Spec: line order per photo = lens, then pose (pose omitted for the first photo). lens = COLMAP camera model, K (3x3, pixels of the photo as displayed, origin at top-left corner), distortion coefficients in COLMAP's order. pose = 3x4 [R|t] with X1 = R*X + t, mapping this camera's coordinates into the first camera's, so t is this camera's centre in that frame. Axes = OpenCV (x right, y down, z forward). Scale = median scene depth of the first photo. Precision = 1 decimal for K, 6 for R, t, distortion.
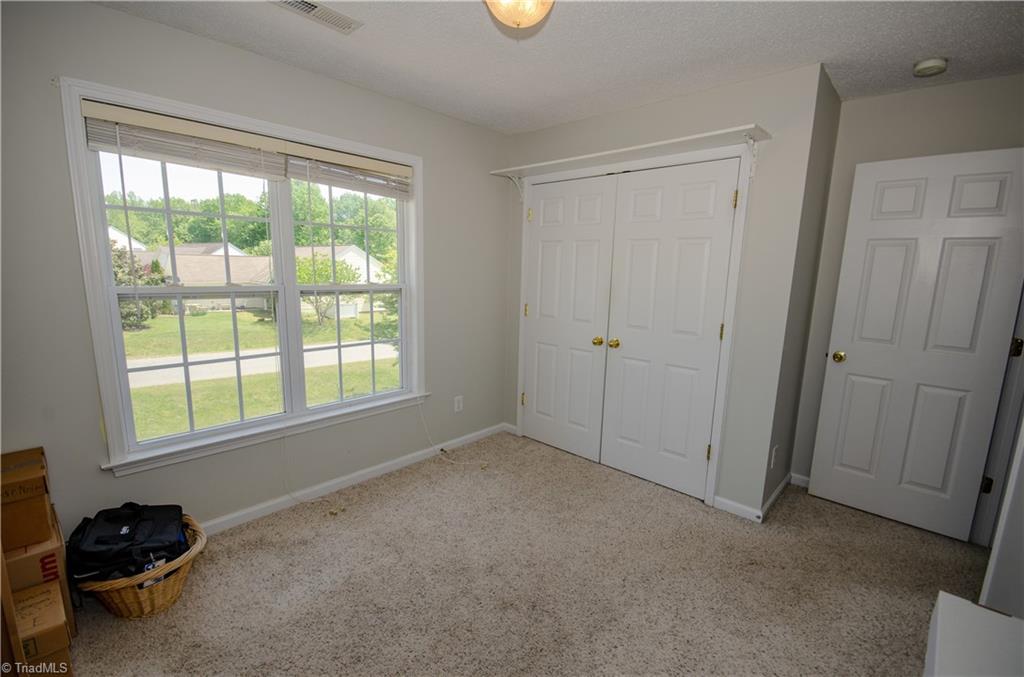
lens RADIAL K [[452.4, 0, 516.5], [0, 452.4, 347.4], [0, 0, 1]] dist [0.011800, -0.014403]
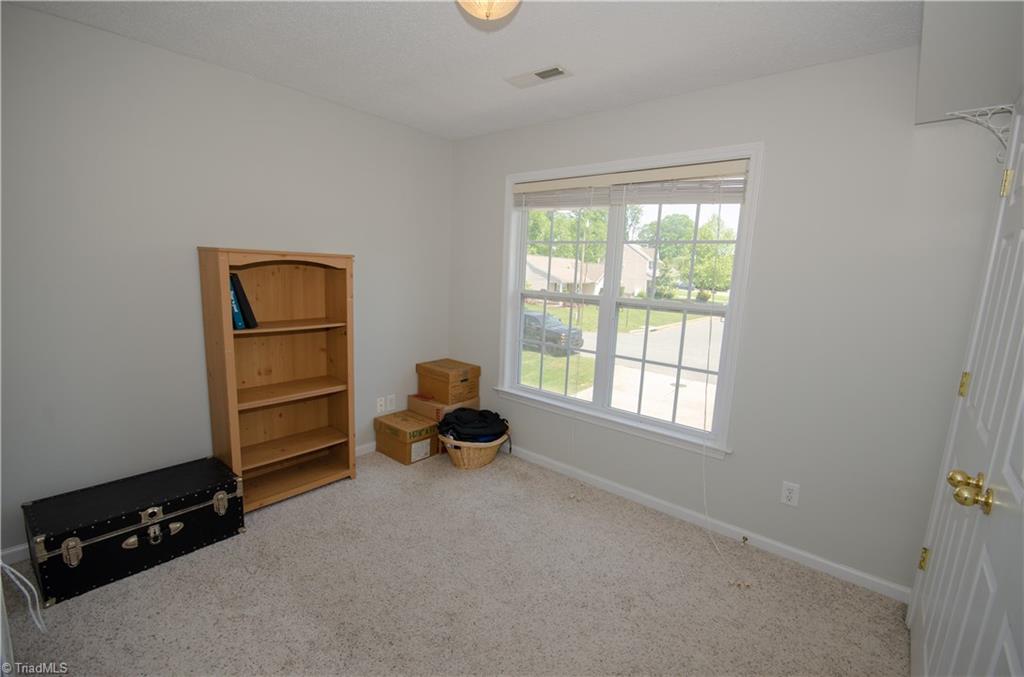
lens RADIAL K [[452.4, 0, 516.5], [0, 452.4, 347.4], [0, 0, 1]] dist [0.011800, -0.014403]
pose [[0.055428, 0.143356, -0.988118, 0.643863], [-0.221292, 0.966791, 0.127848, -0.106121], [0.973631, 0.211577, 0.085311, 0.690306]]
